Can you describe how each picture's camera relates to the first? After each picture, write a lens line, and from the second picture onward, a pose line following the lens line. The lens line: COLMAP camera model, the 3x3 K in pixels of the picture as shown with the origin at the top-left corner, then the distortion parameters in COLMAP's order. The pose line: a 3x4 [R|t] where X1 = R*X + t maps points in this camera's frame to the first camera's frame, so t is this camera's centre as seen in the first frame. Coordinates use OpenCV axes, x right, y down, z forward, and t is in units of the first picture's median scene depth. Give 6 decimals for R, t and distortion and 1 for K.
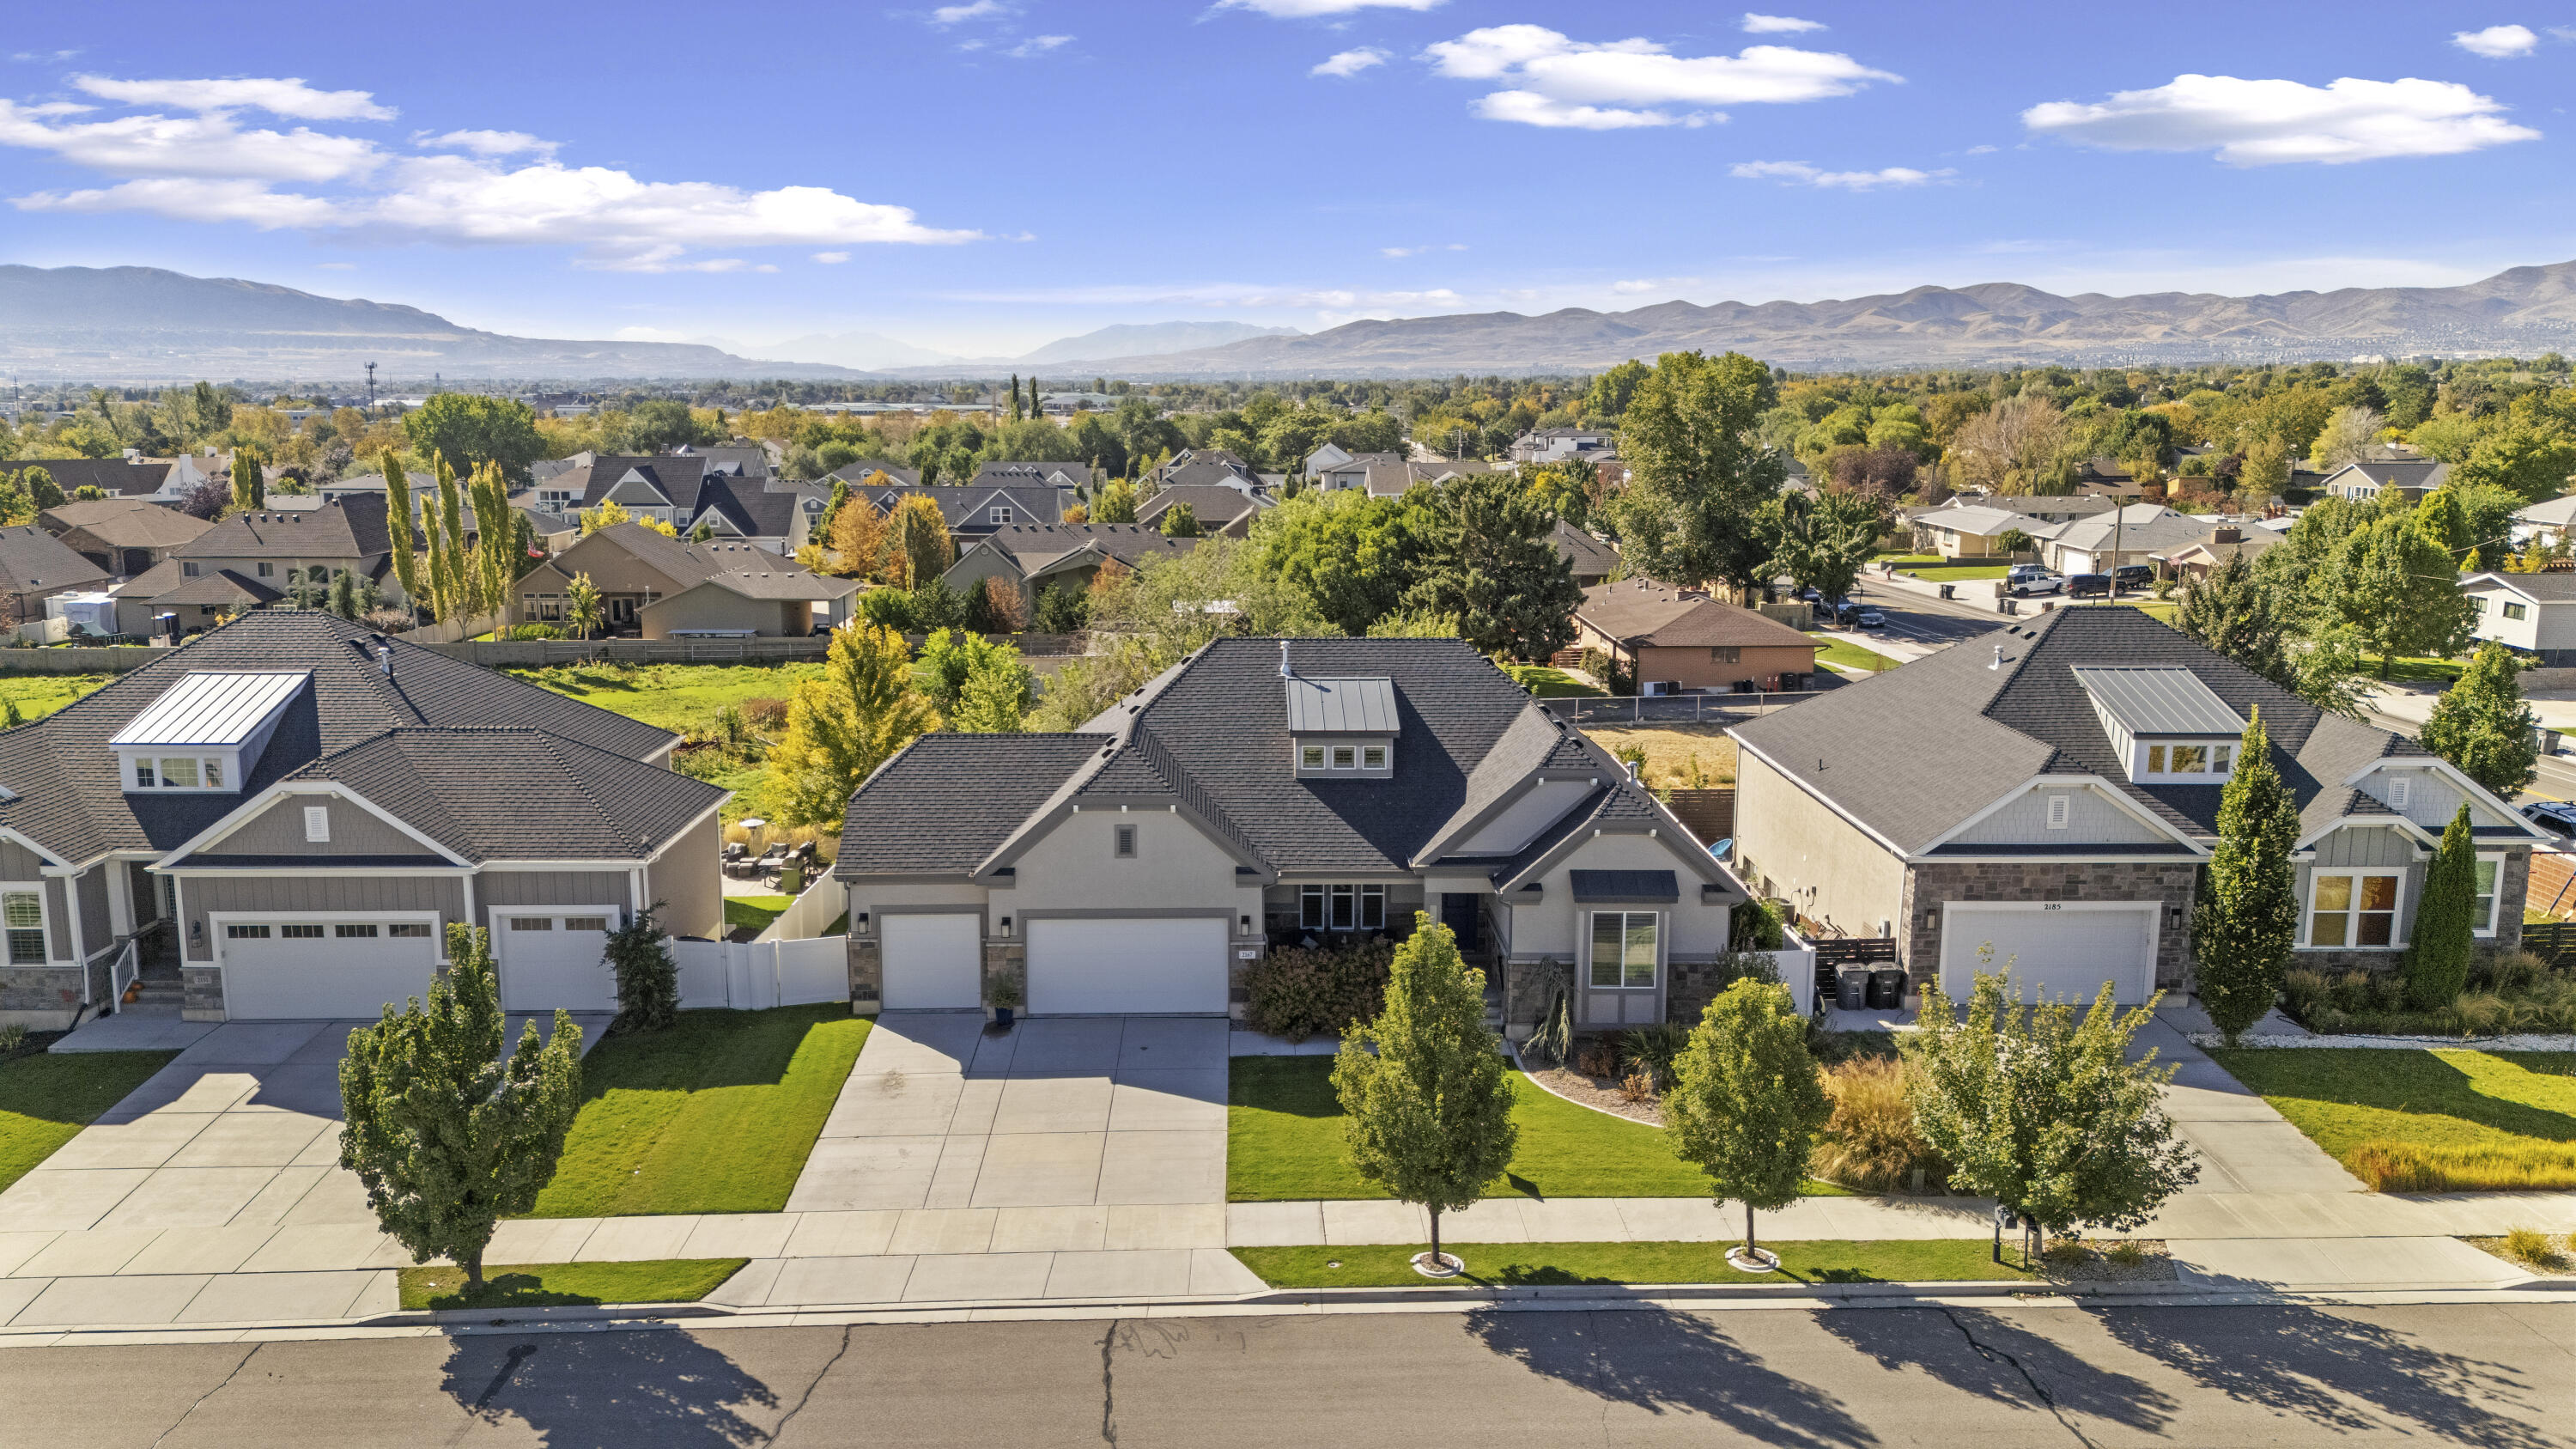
lens RADIAL K [[1865.1, 0, 1281.6], [0, 1865.1, 707.0], [0, 0, 1]] dist [0.077219, -0.061850]
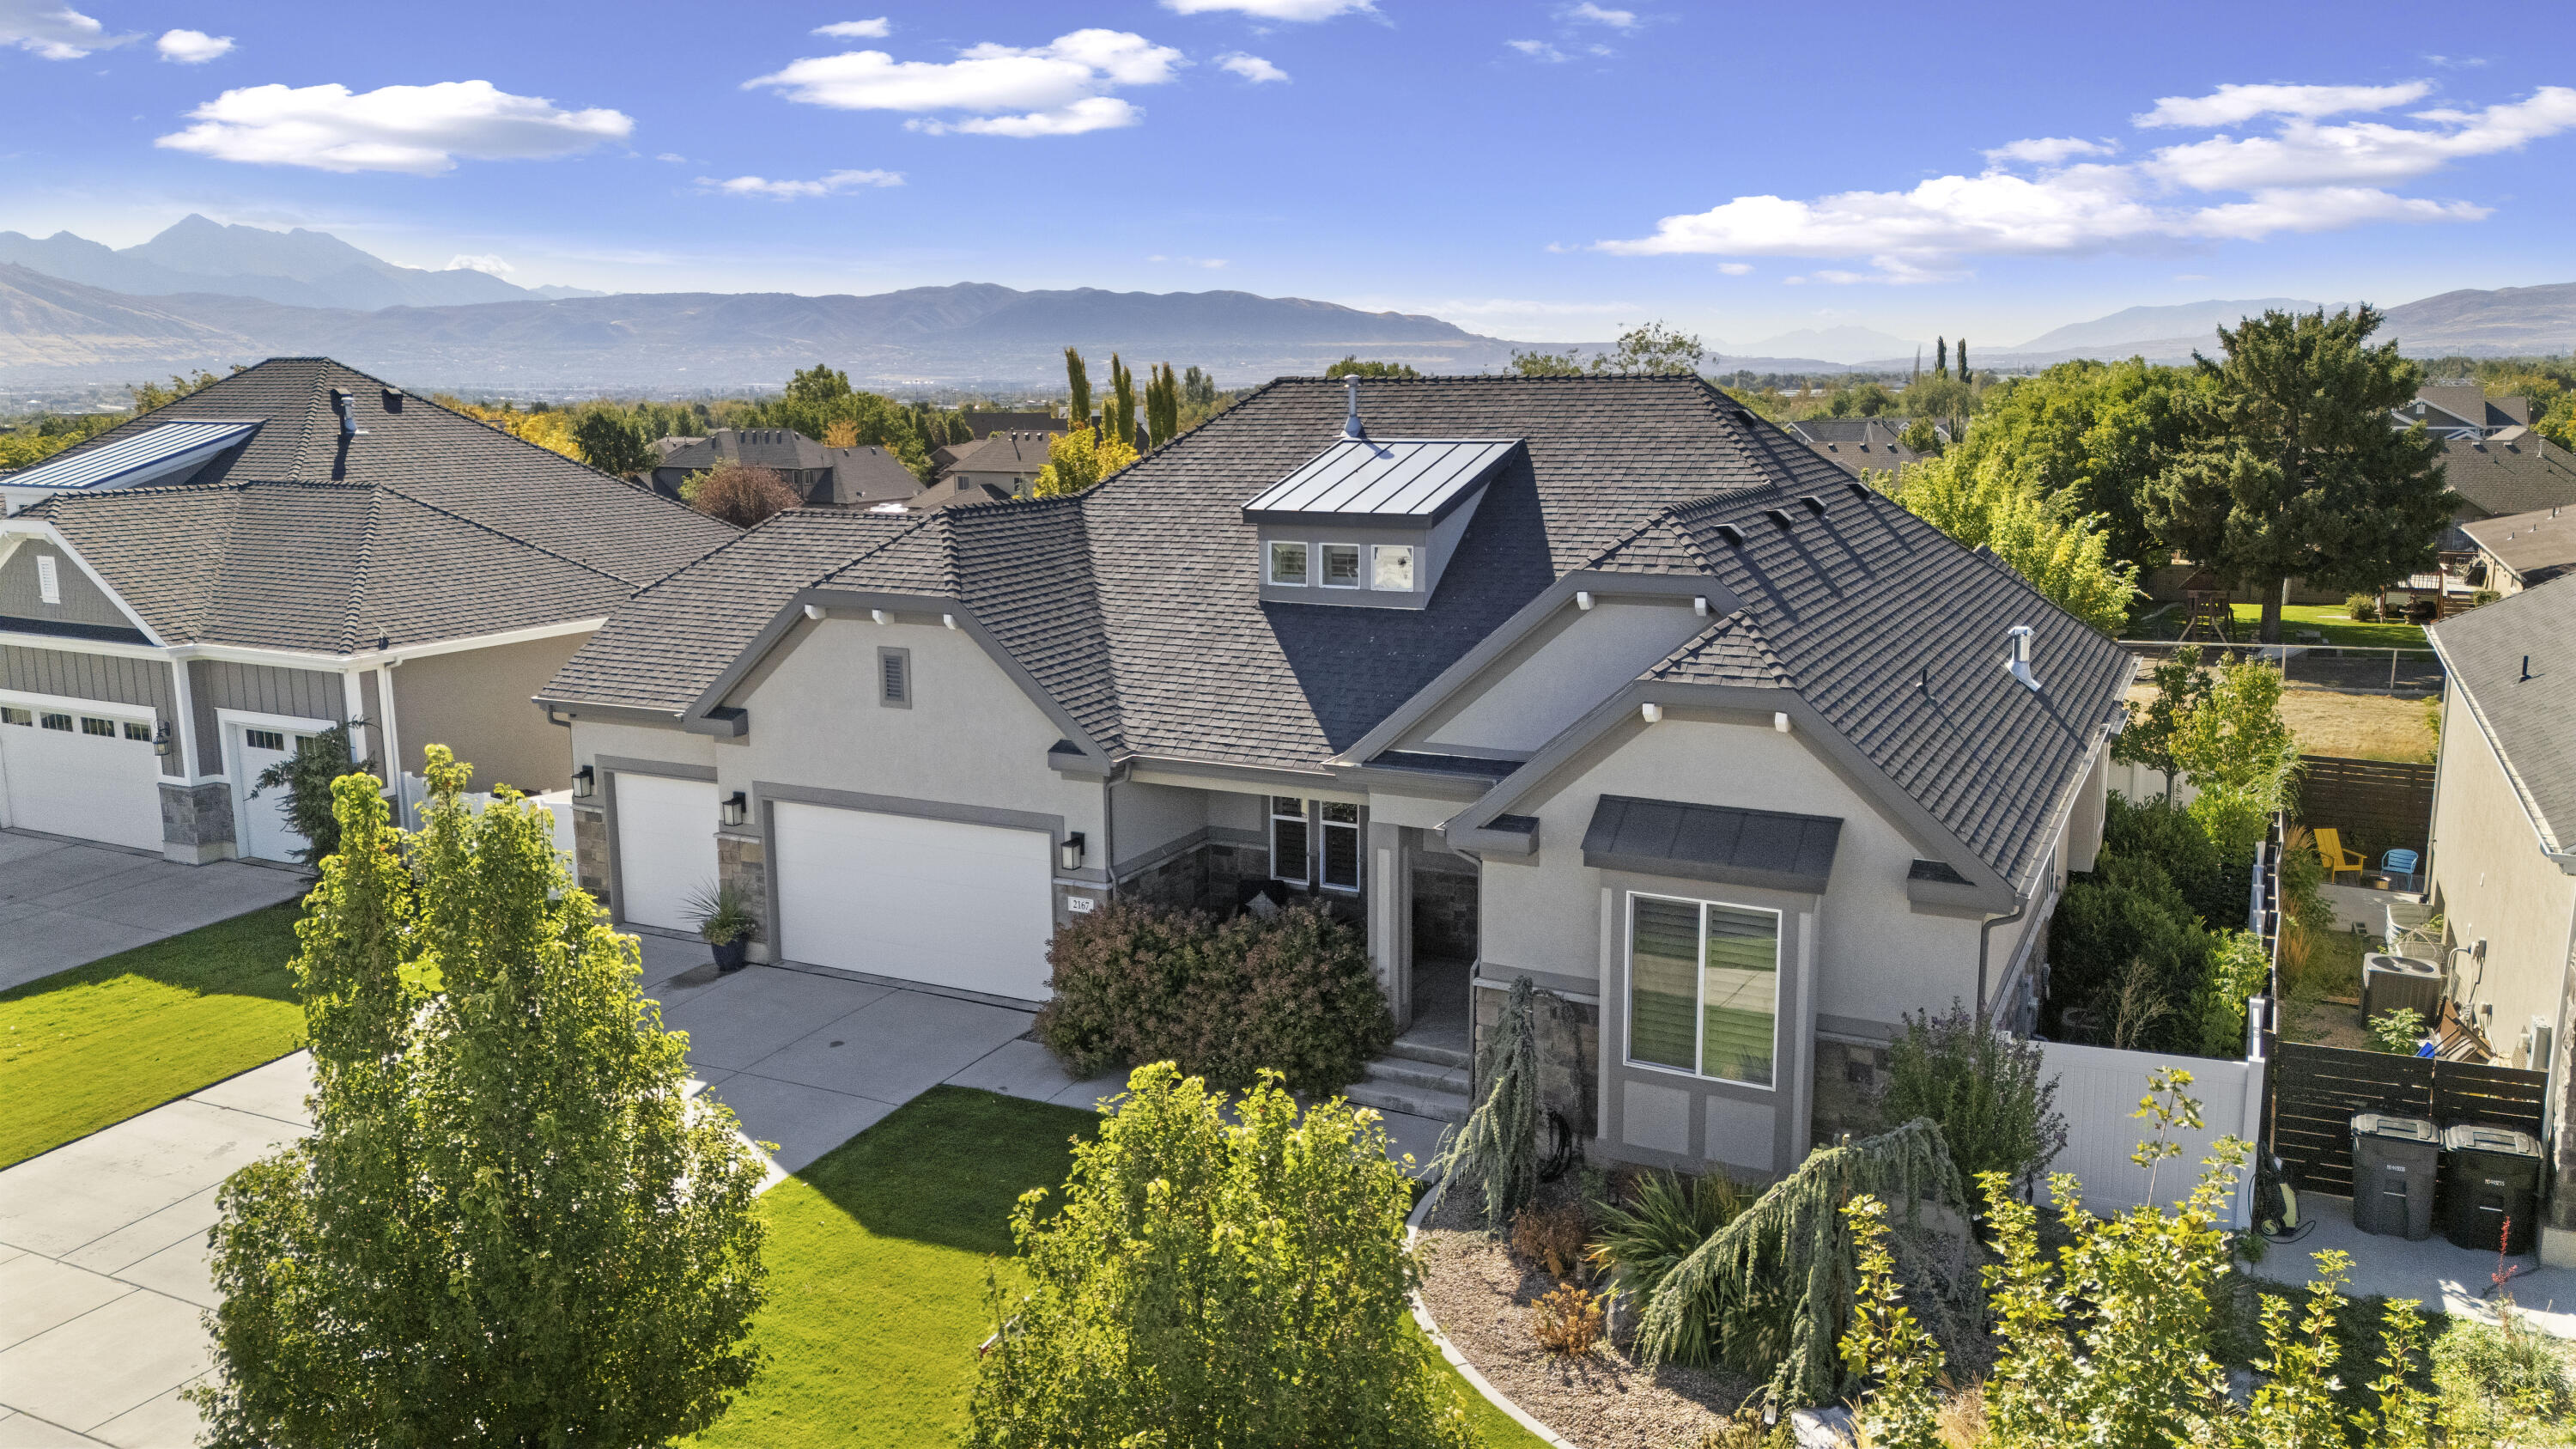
lens RADIAL K [[1865.1, 0, 1293.9], [0, 1865.1, 735.1], [0, 0, 1]] dist [0.077219, -0.061850]
pose [[0.879306, 0.079461, -0.469582, 0.285086], [-0.071280, 0.996835, 0.035207, 0.059953], [0.470893, 0.002514, 0.882187, 0.548818]]
